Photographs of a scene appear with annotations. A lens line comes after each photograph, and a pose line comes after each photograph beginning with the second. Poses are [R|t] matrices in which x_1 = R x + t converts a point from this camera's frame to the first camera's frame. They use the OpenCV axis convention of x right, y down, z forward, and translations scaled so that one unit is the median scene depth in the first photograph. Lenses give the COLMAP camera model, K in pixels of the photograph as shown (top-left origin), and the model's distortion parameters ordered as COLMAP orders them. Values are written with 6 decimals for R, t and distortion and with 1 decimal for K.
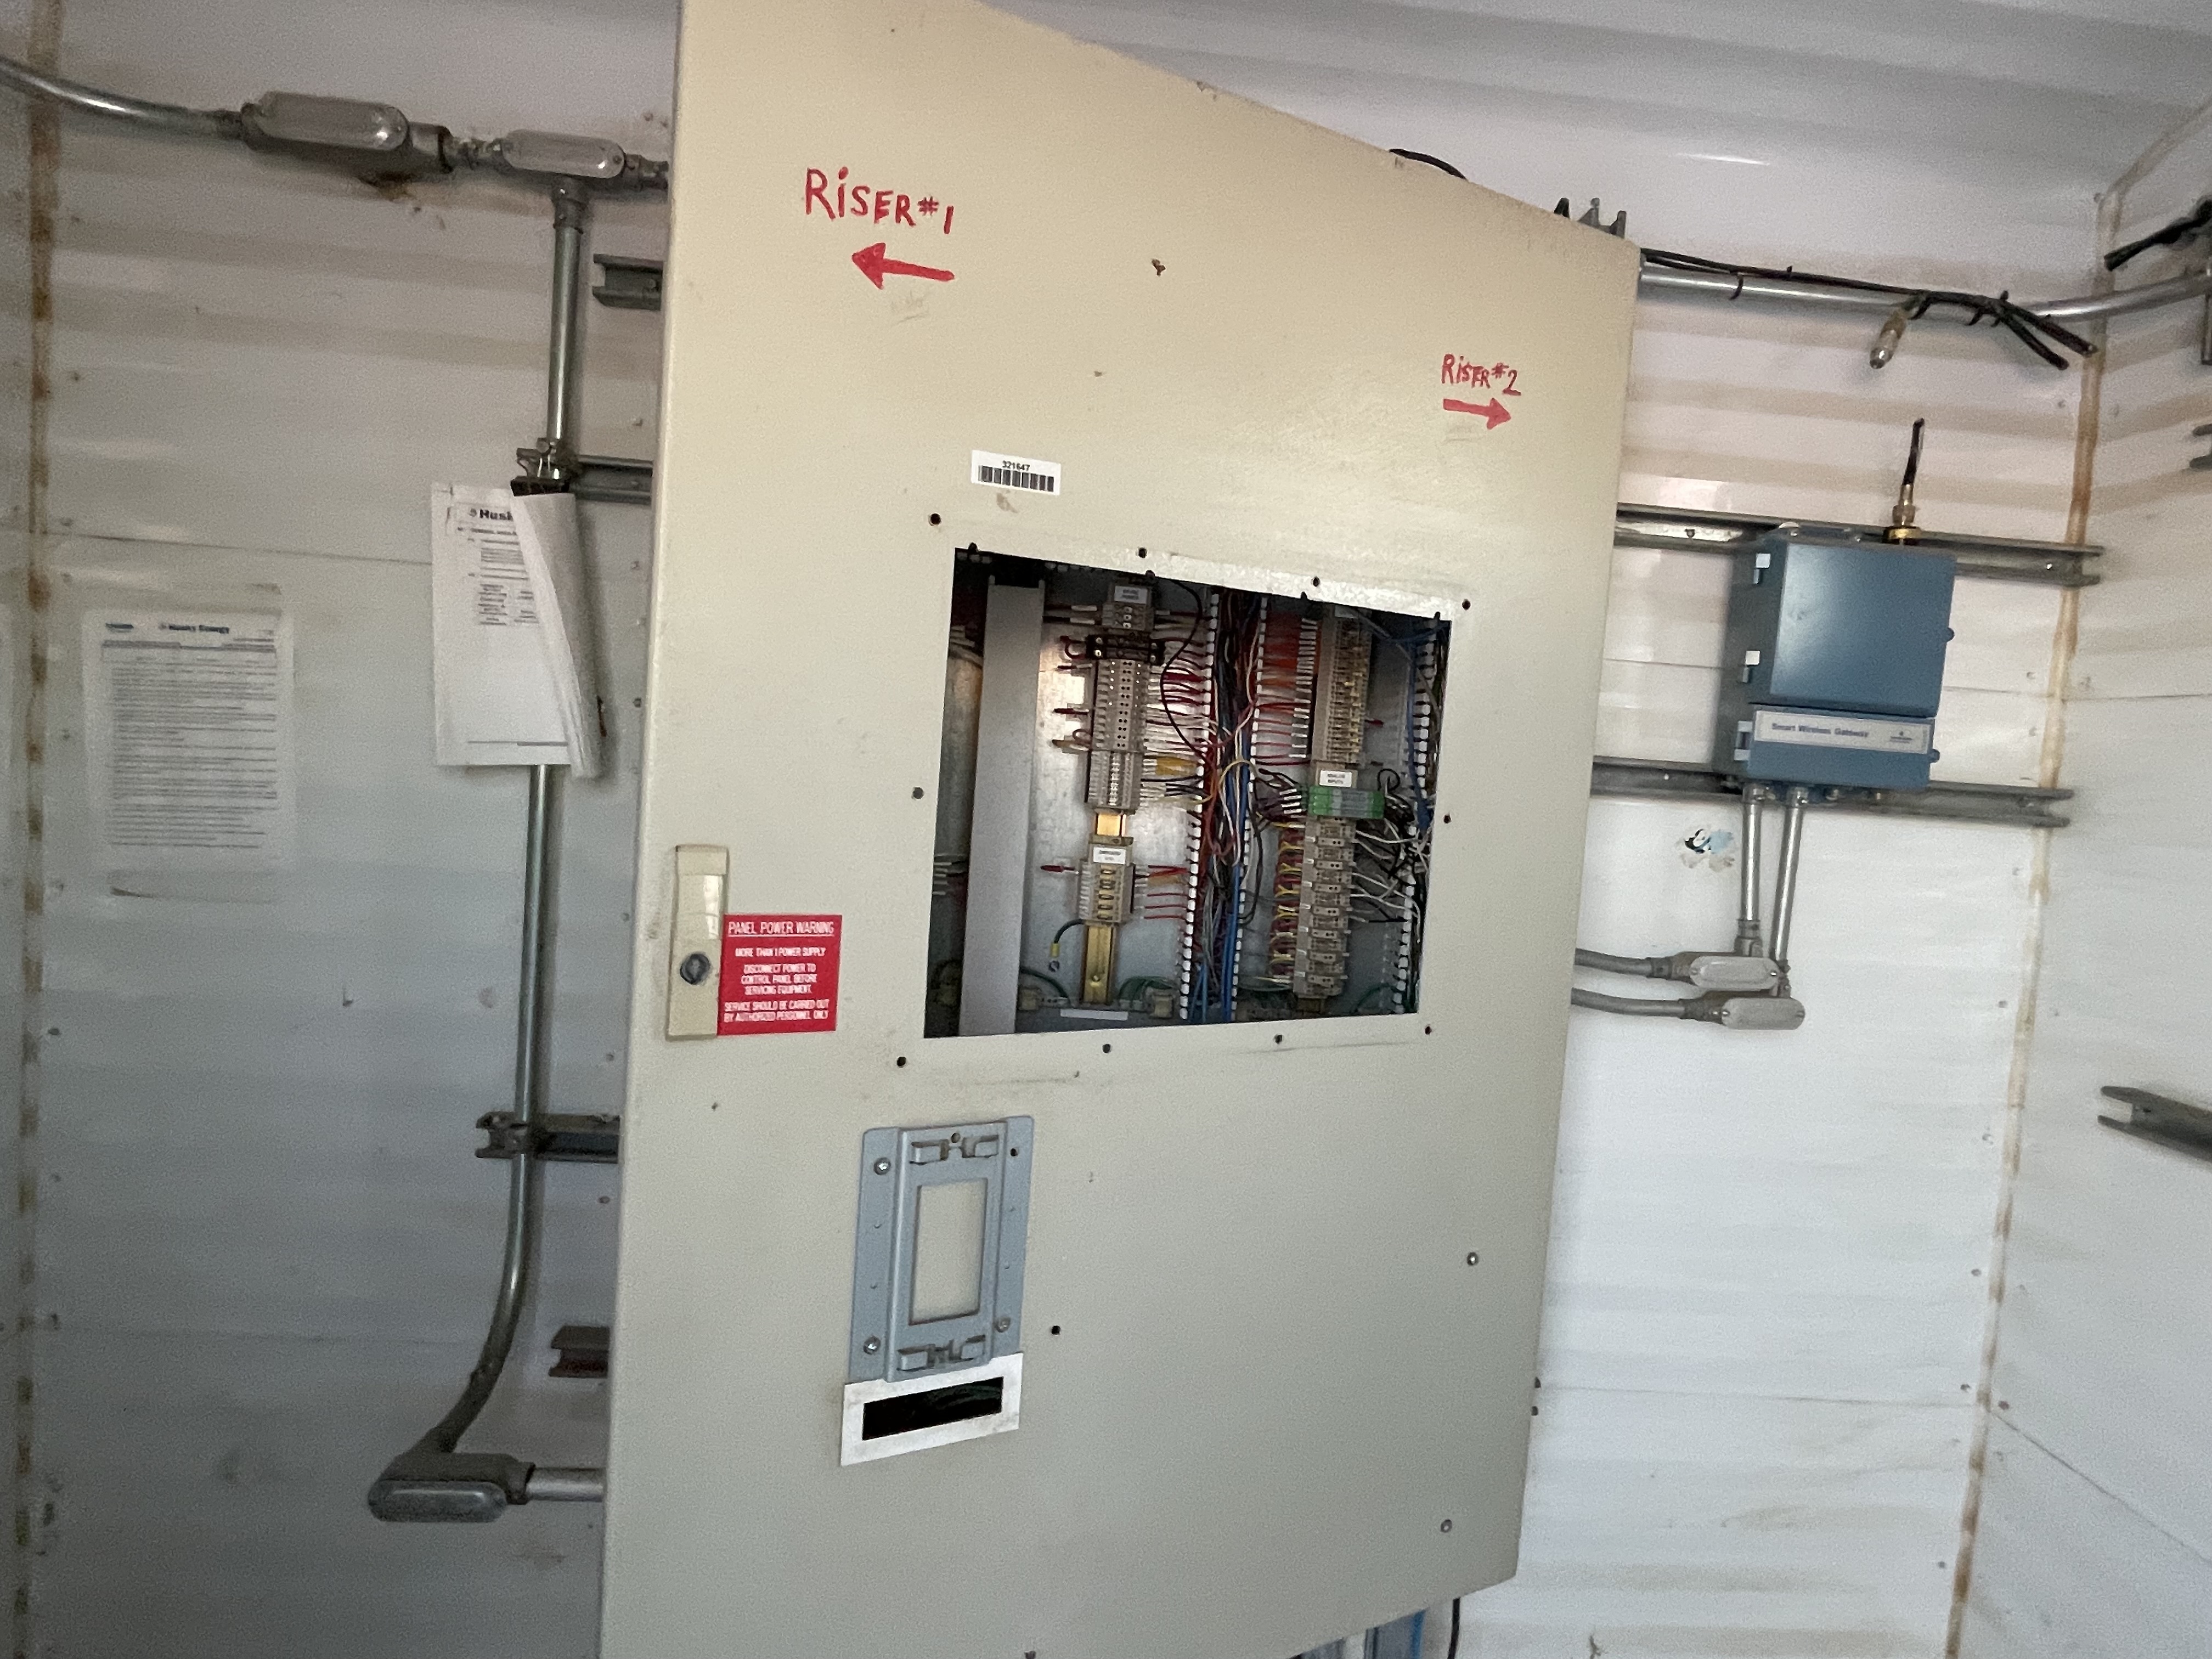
lens RADIAL K [[1255.4, 0, 1095.4], [0, 1255.4, 813.4], [0, 0, 1]] dist [-0.000845, 0.000317]
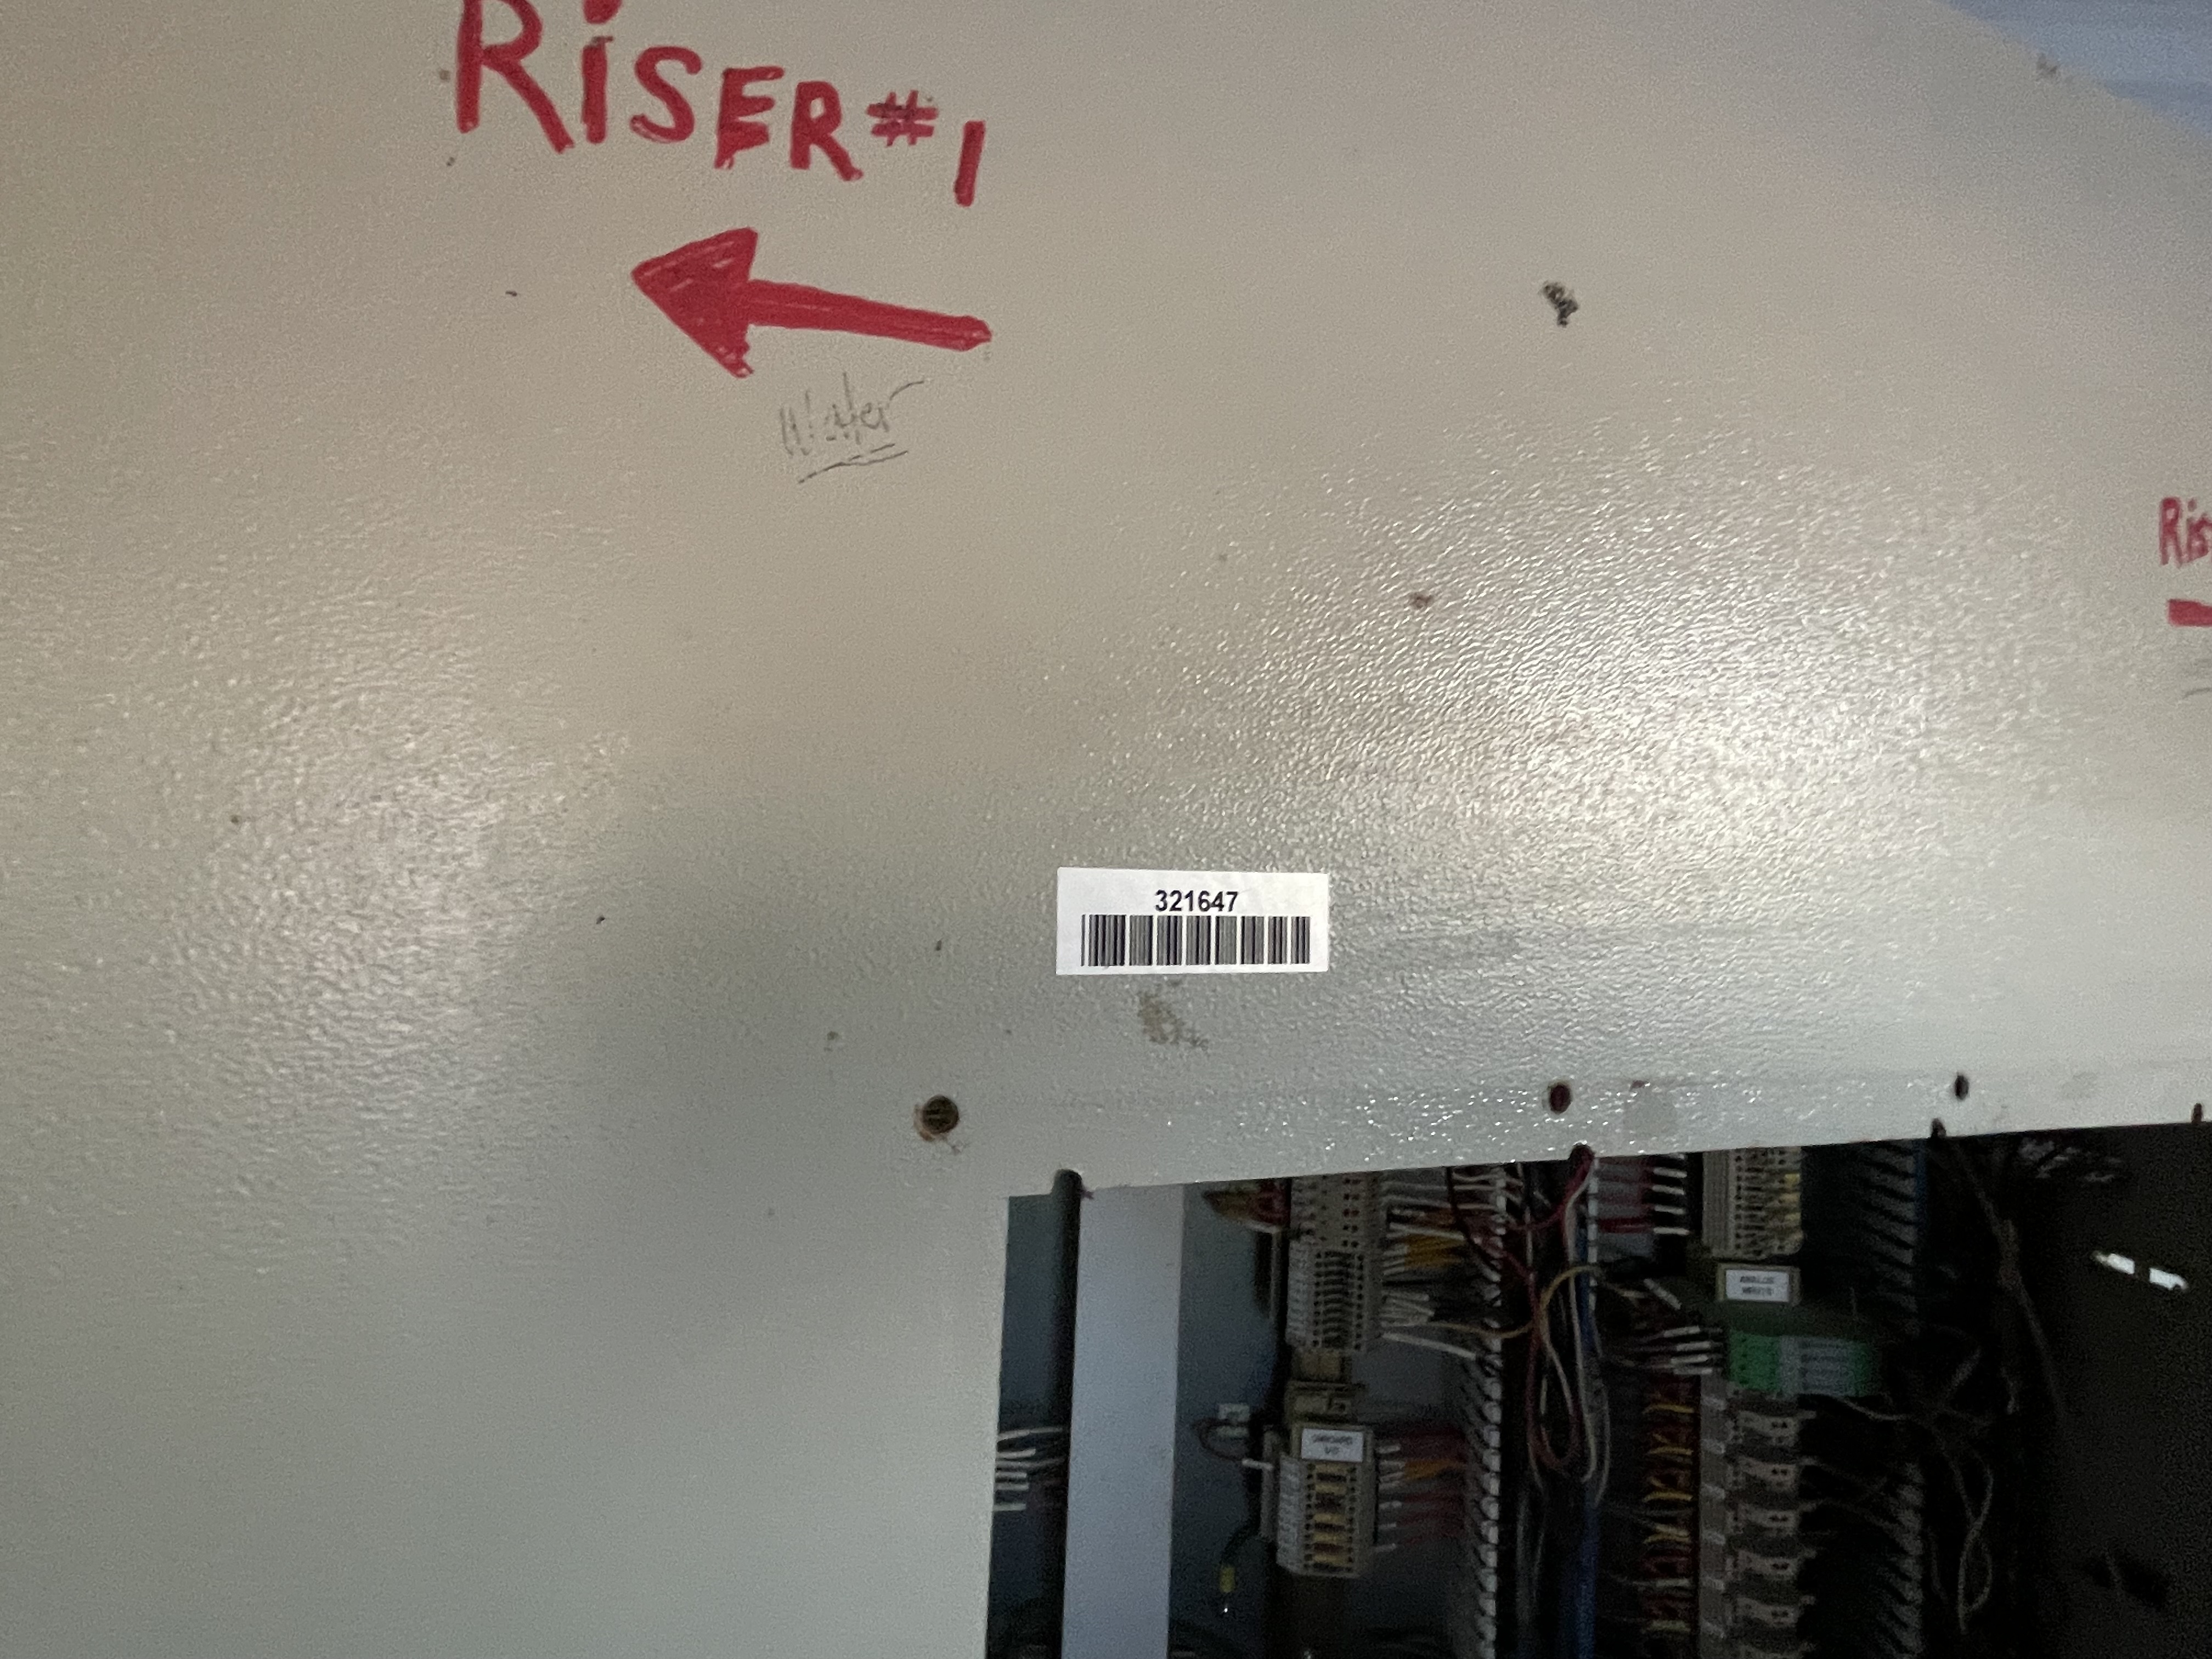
lens RADIAL K [[1255.4, 0, 1096.6], [0, 1255.4, 818.4], [0, 0, 1]] dist [-0.000845, 0.000317]
pose [[0.997118, -0.033485, -0.068077, -0.041745], [0.025169, 0.992511, -0.119534, -0.163610], [0.071569, 0.117476, 0.990493, 0.428162]]
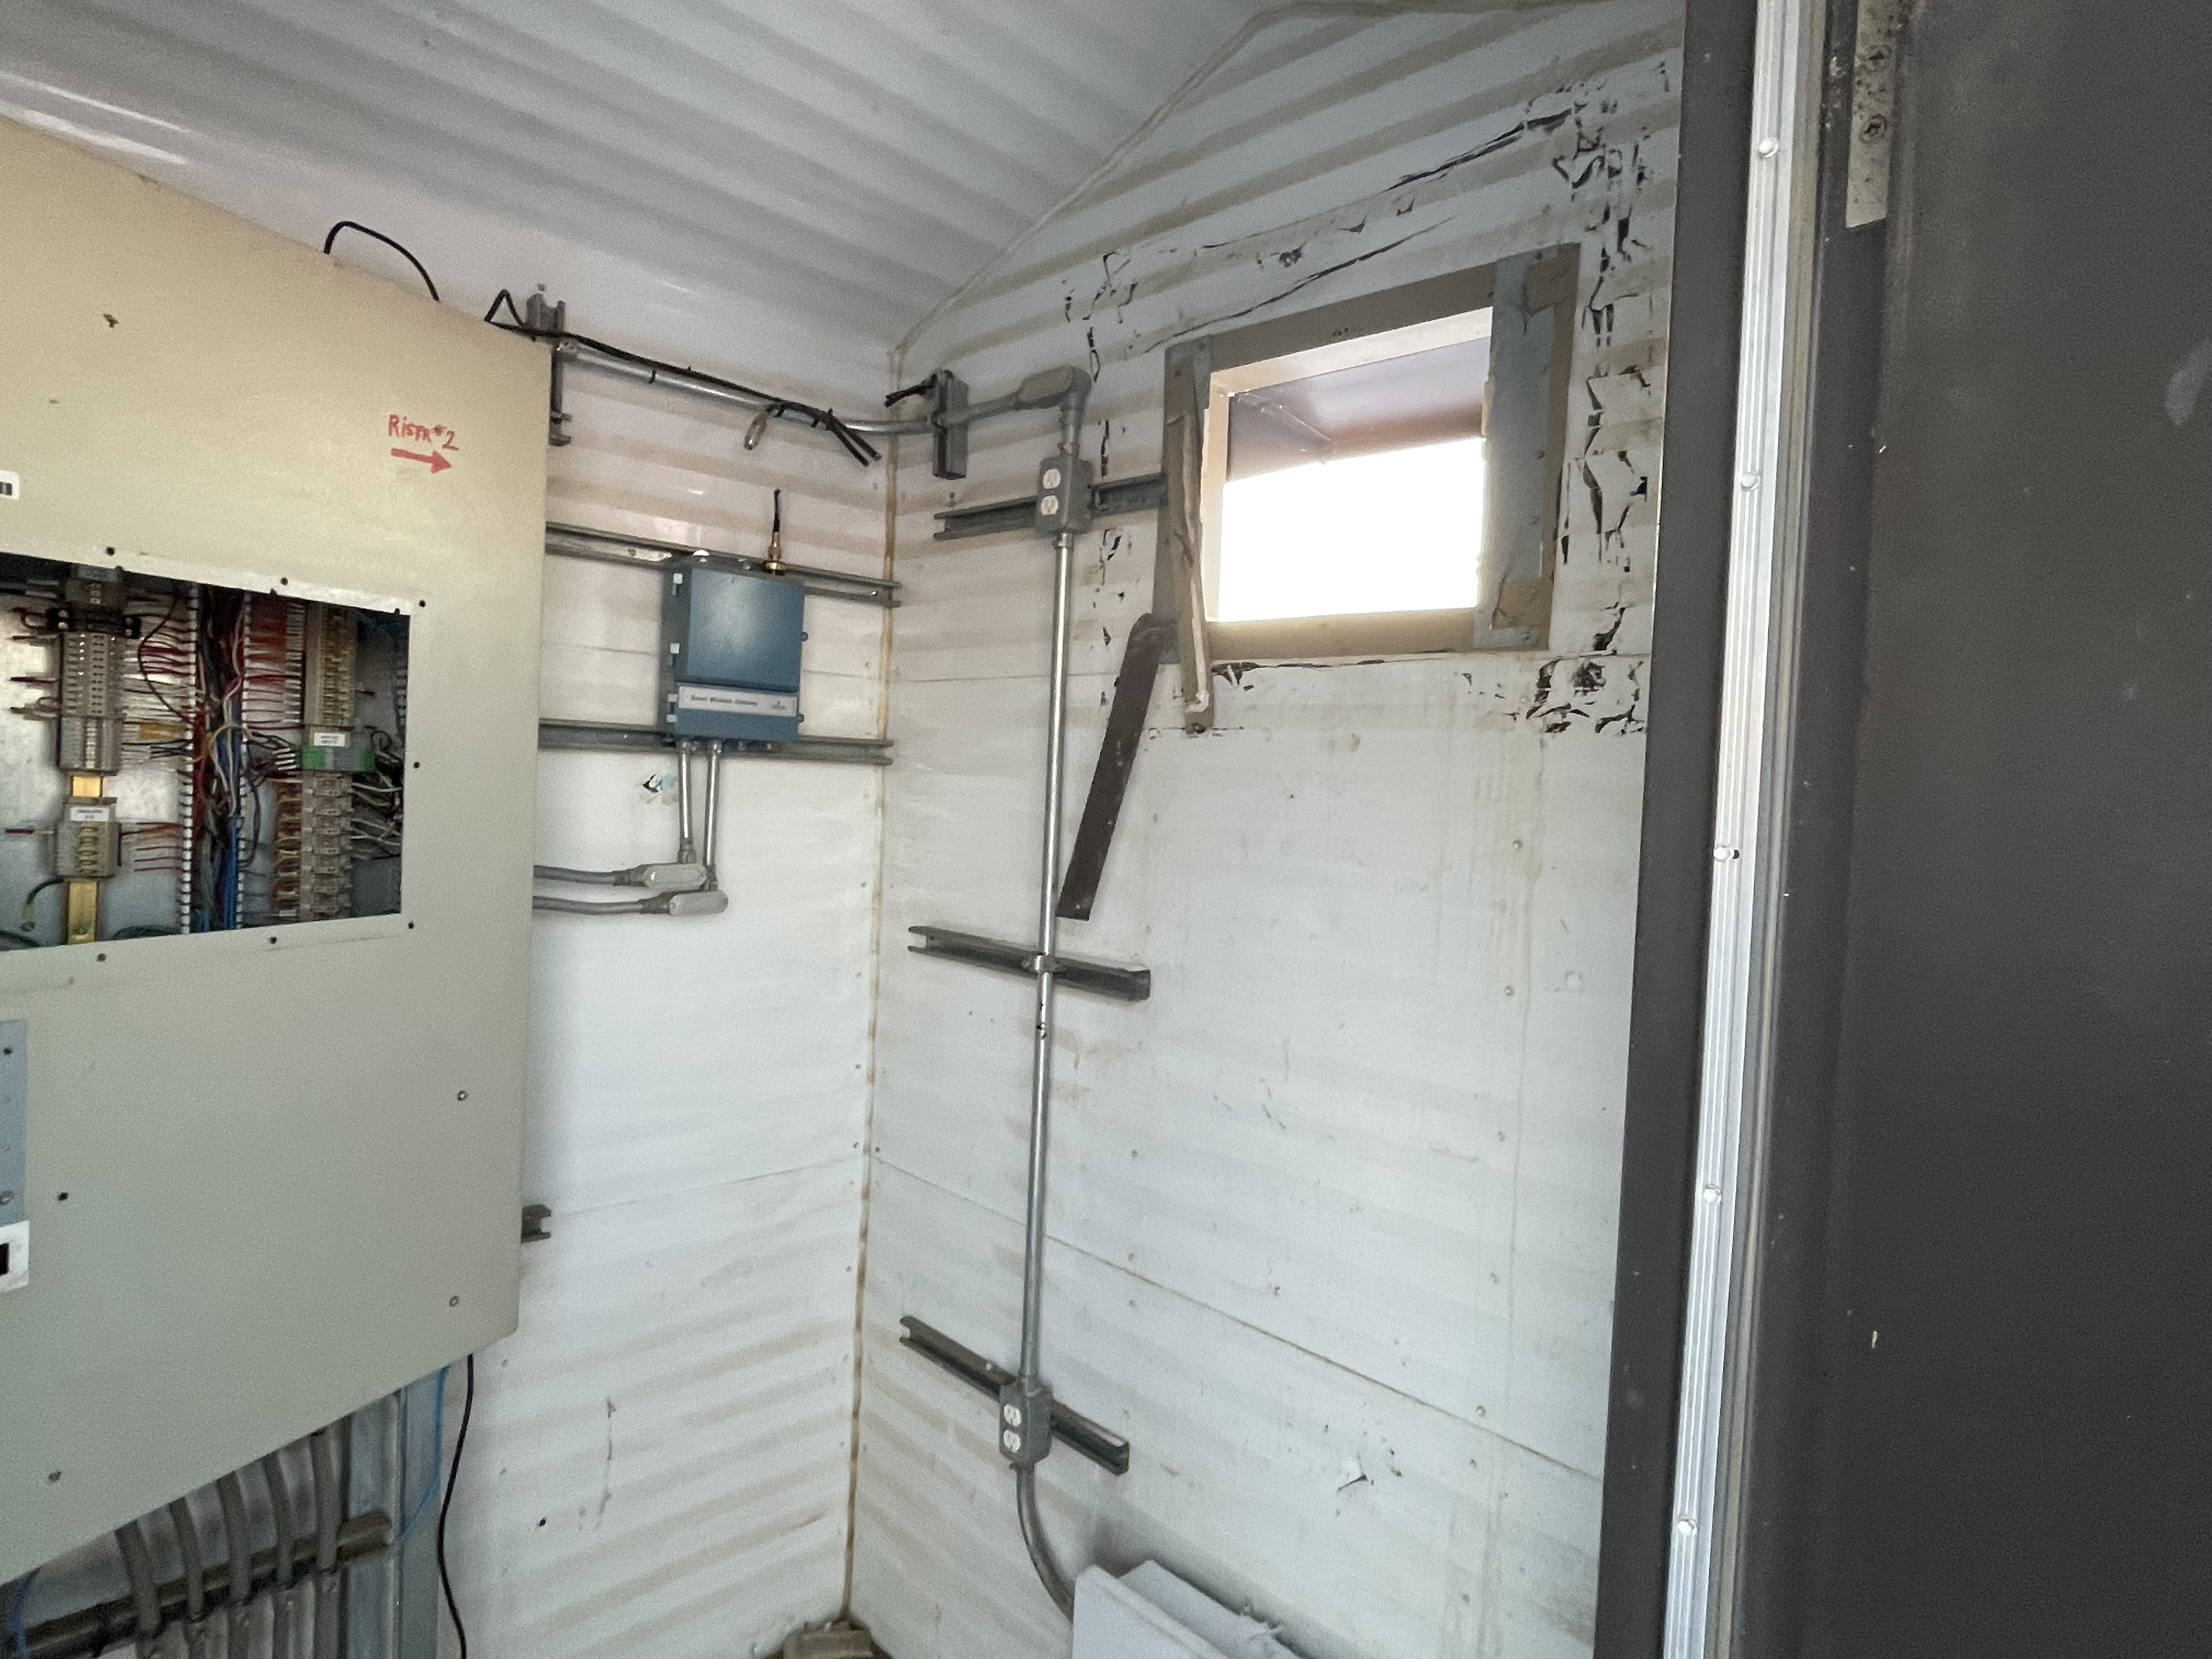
lens RADIAL K [[1255.4, 0, 1109.1], [0, 1255.4, 813.4], [0, 0, 1]] dist [-0.000845, 0.000317]
pose [[0.763504, -0.054115, 0.643532, -0.013683], [0.042078, 0.998534, 0.034045, 0.032182], [-0.644431, 0.001085, 0.764662, -0.380924]]
